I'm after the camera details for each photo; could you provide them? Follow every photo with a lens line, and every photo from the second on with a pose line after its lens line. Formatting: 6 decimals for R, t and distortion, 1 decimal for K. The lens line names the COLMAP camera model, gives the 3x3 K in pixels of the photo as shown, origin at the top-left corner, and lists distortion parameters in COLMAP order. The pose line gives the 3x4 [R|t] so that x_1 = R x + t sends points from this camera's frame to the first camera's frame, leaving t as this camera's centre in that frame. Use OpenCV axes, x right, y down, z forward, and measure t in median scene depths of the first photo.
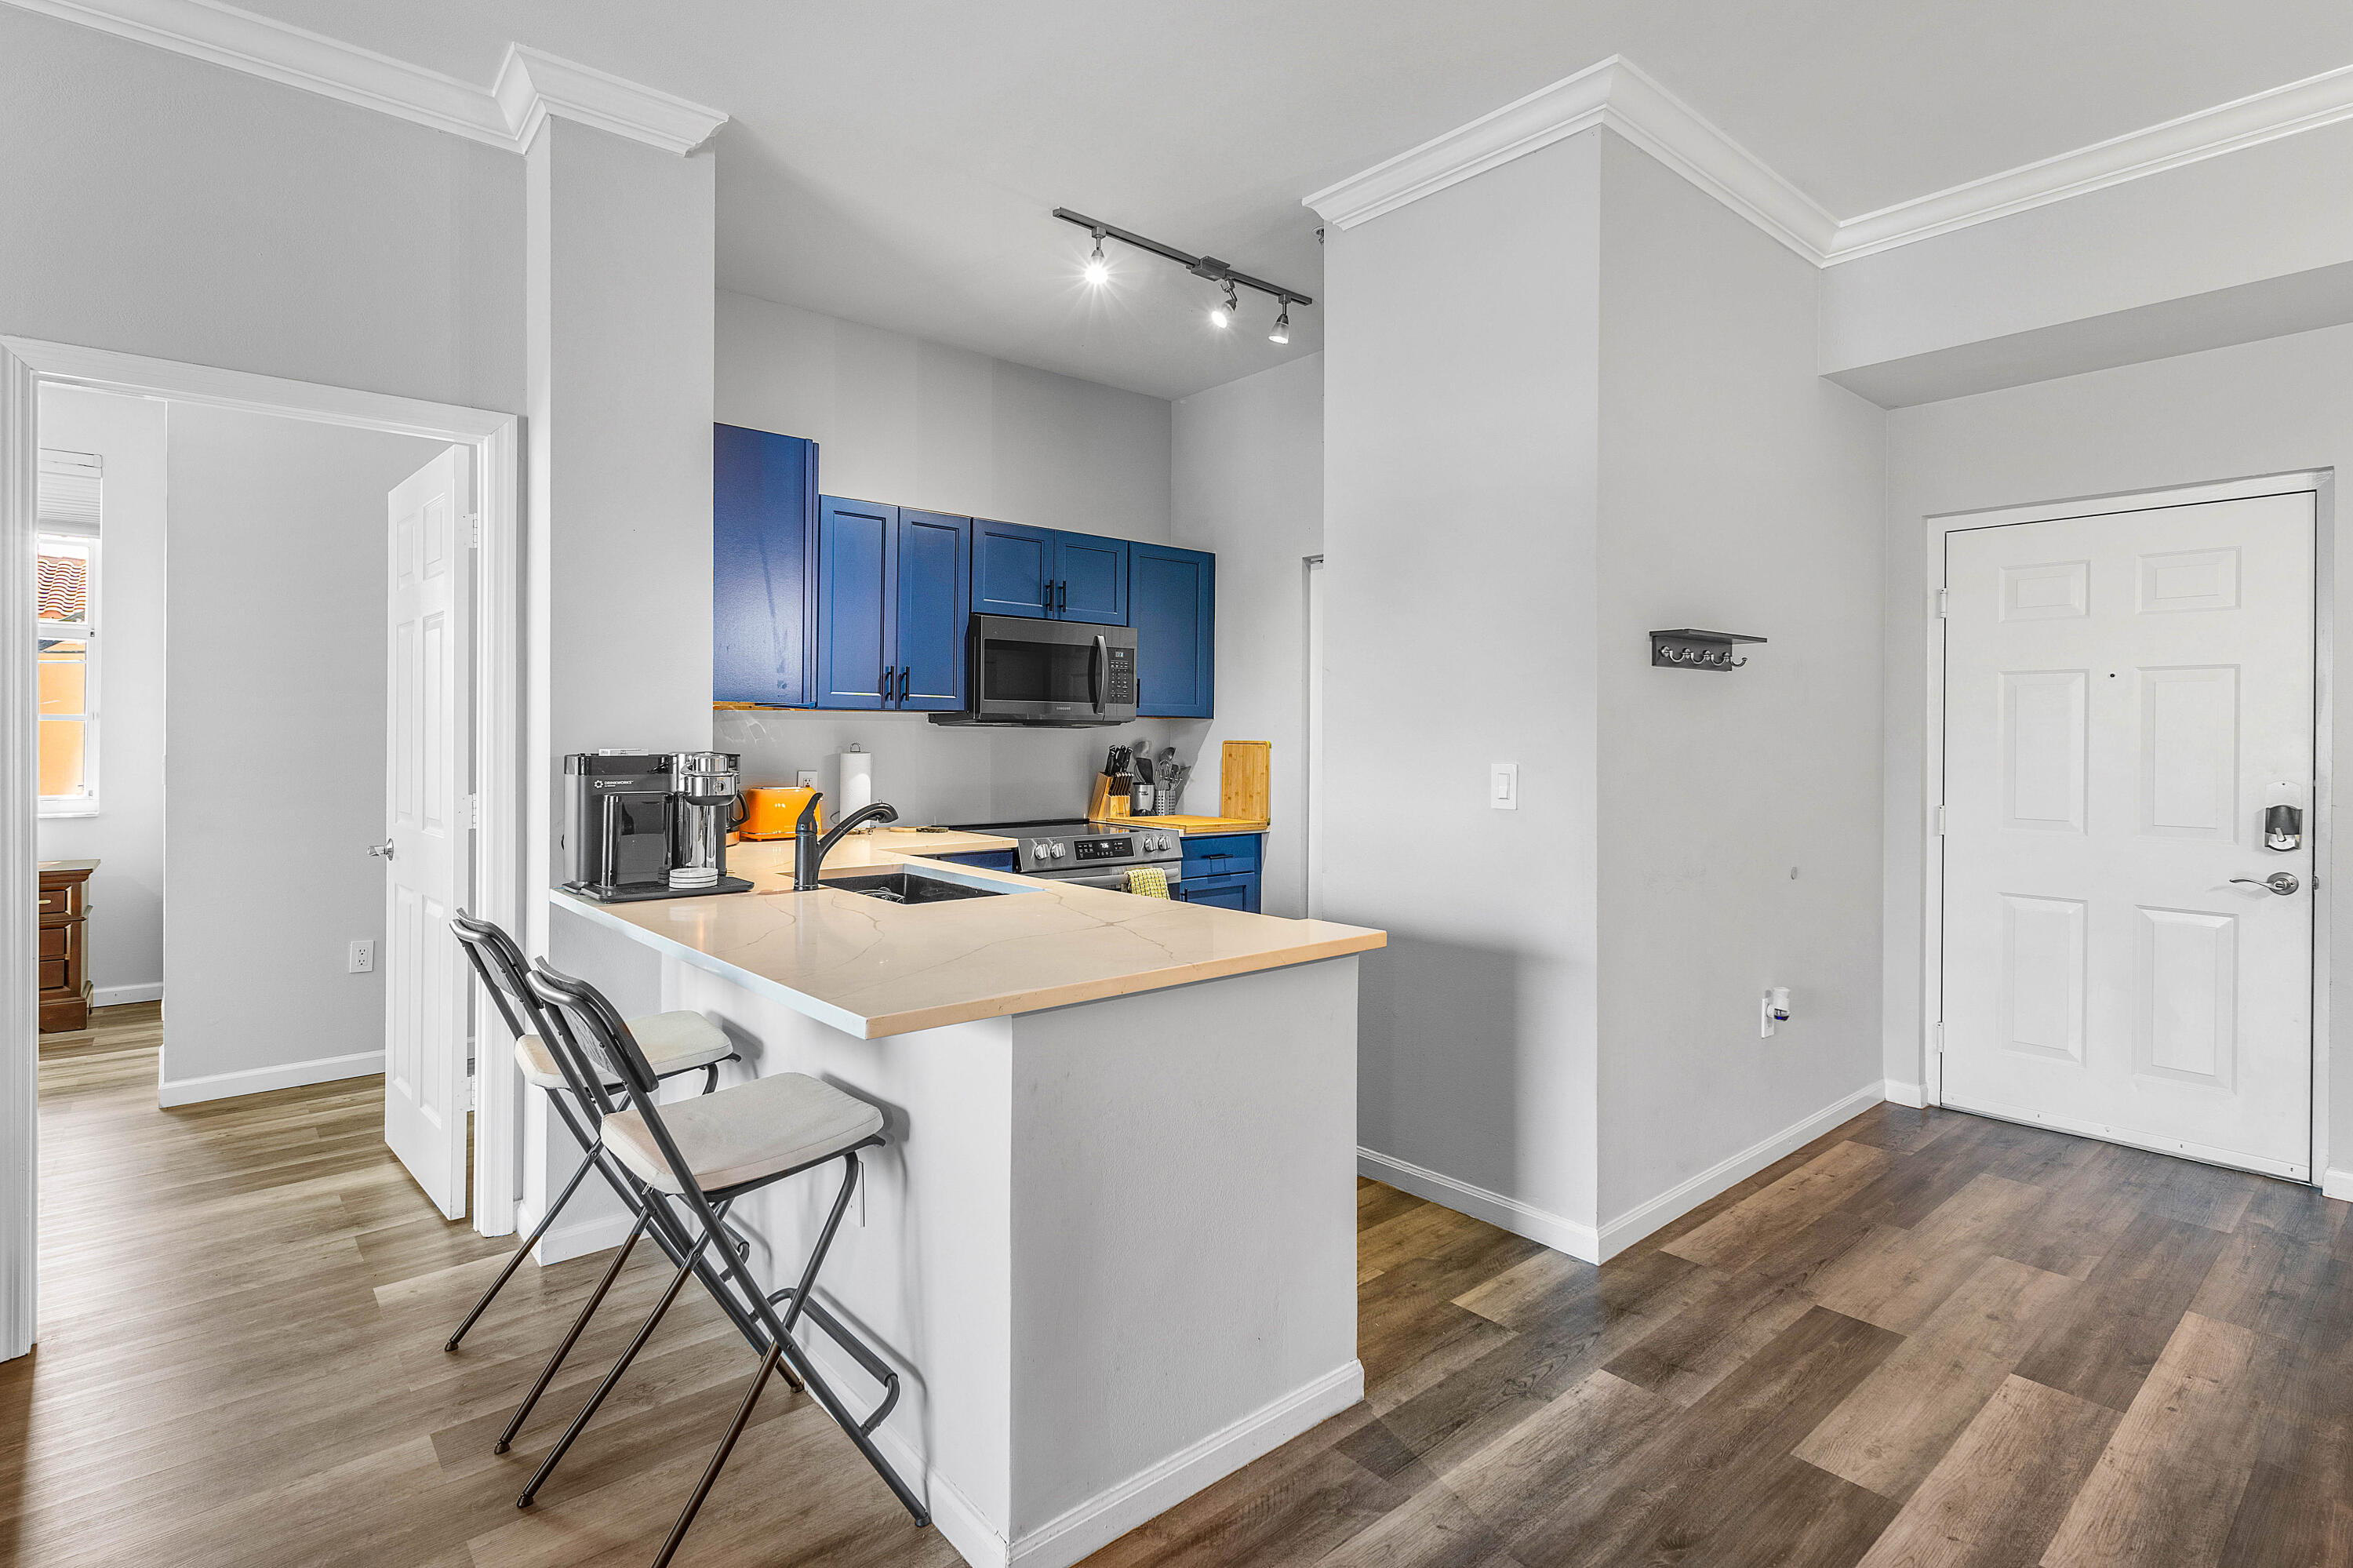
lens RADIAL K [[1150.5, 0, 1178.8], [0, 1150.5, 734.7], [0, 0, 1]] dist [0.008333, -0.000952]
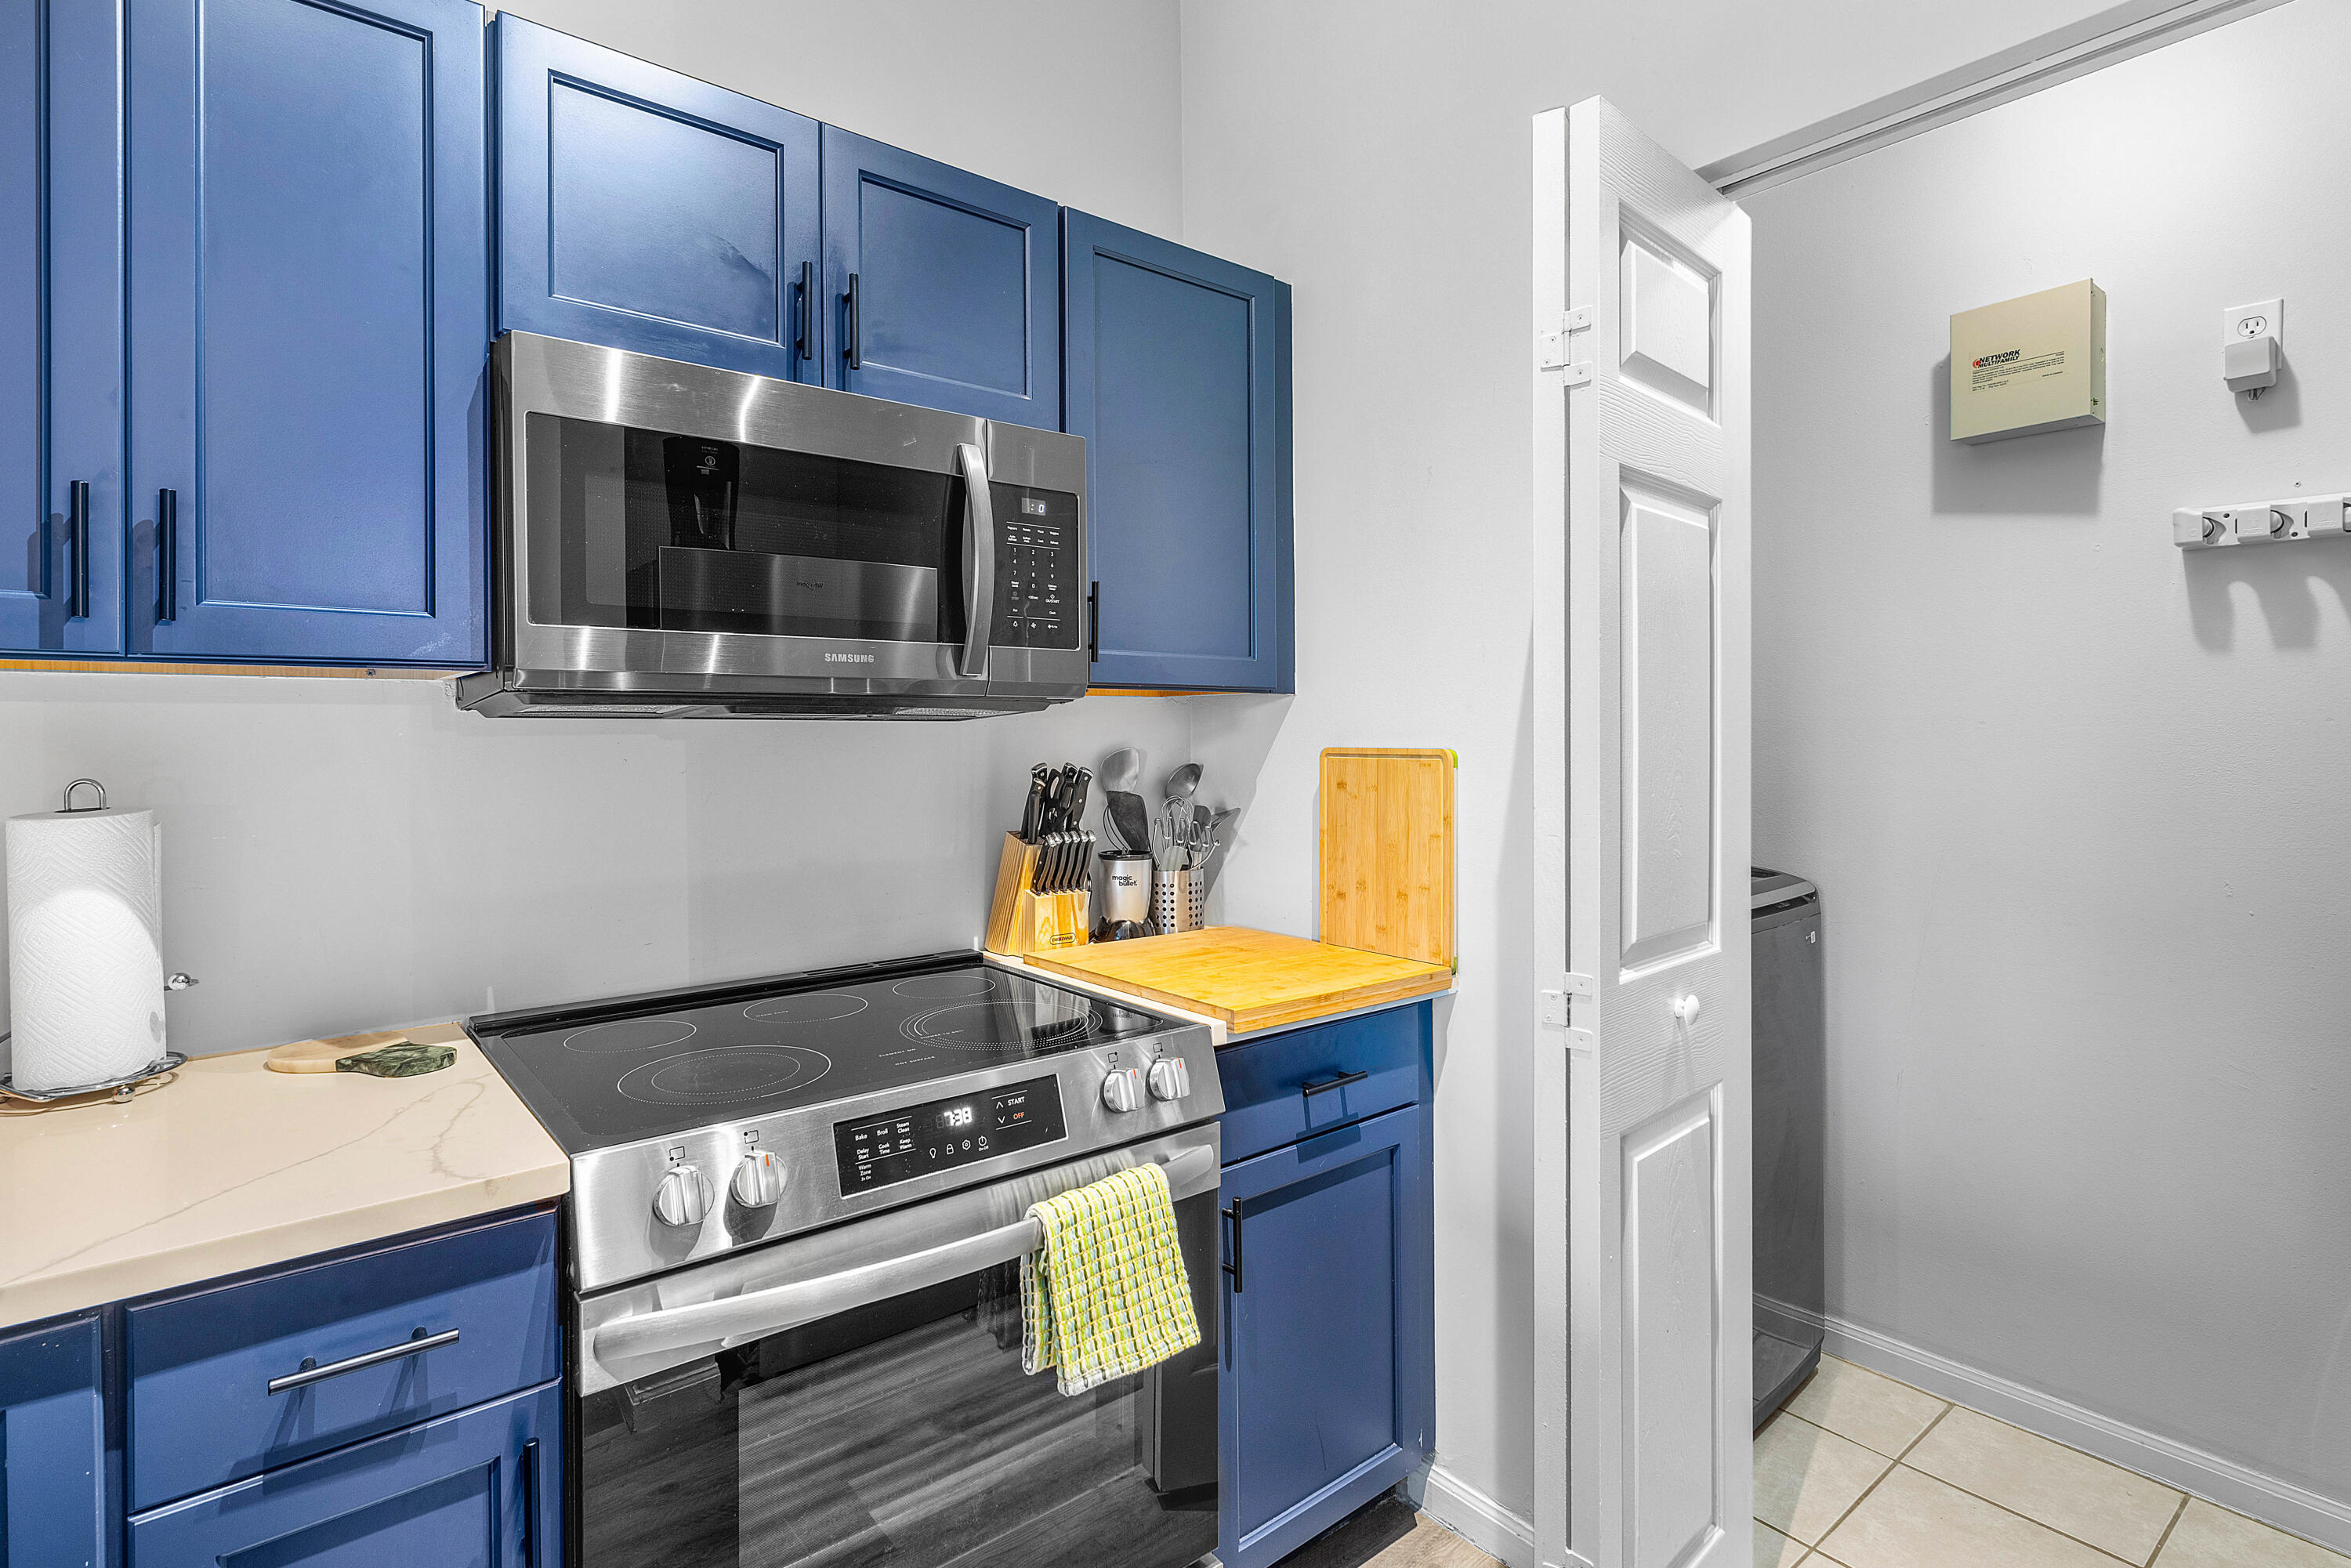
lens RADIAL K [[1149.5, 0, 1173.3], [0, 1149.5, 763.2], [0, 0, 1]] dist [0.008333, -0.000952]
pose [[0.999237, -0.014945, -0.036079, 0.001996], [0.015830, 0.999578, 0.024362, -0.000075], [0.035700, -0.024915, 0.999052, 0.646614]]
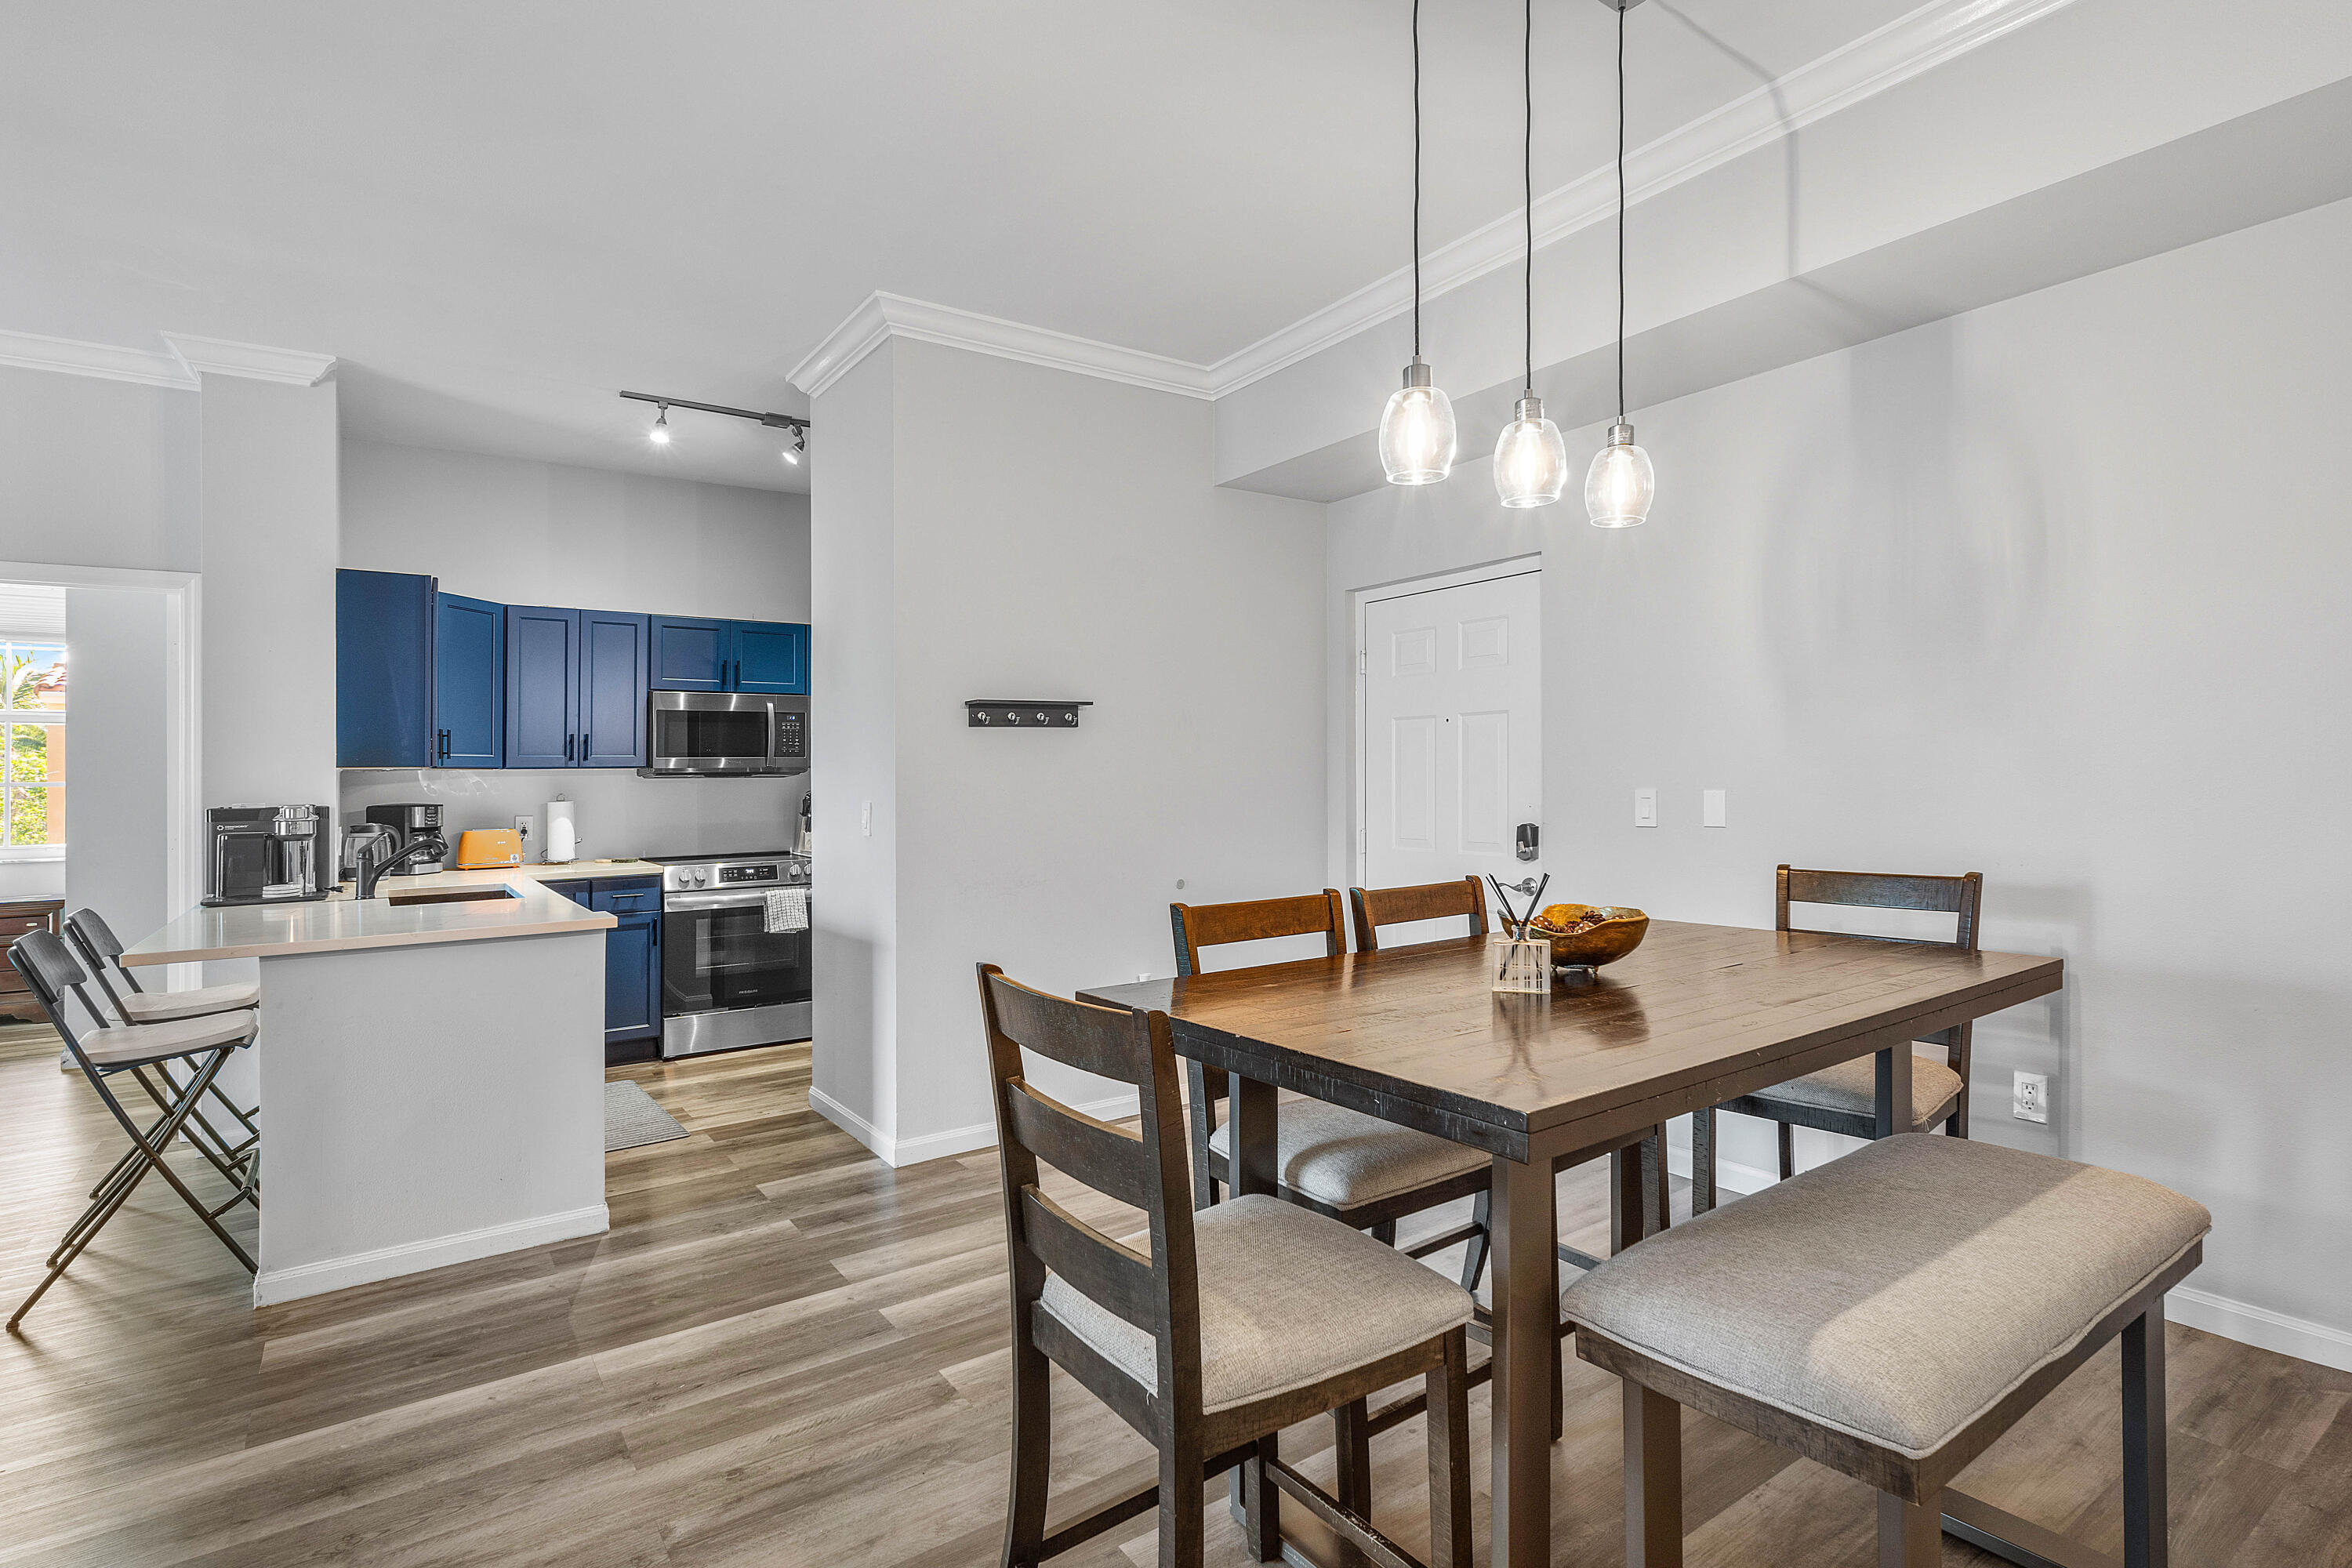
lens RADIAL K [[1150.0, 0, 1157.1], [0, 1150.0, 767.1], [0, 0, 1]] dist [0.008333, -0.000952]
pose [[0.993169, -0.021239, -0.114735, 0.478321], [0.020589, 0.999765, -0.006855, 0.000050], [0.114854, 0.004446, 0.993372, -0.184954]]
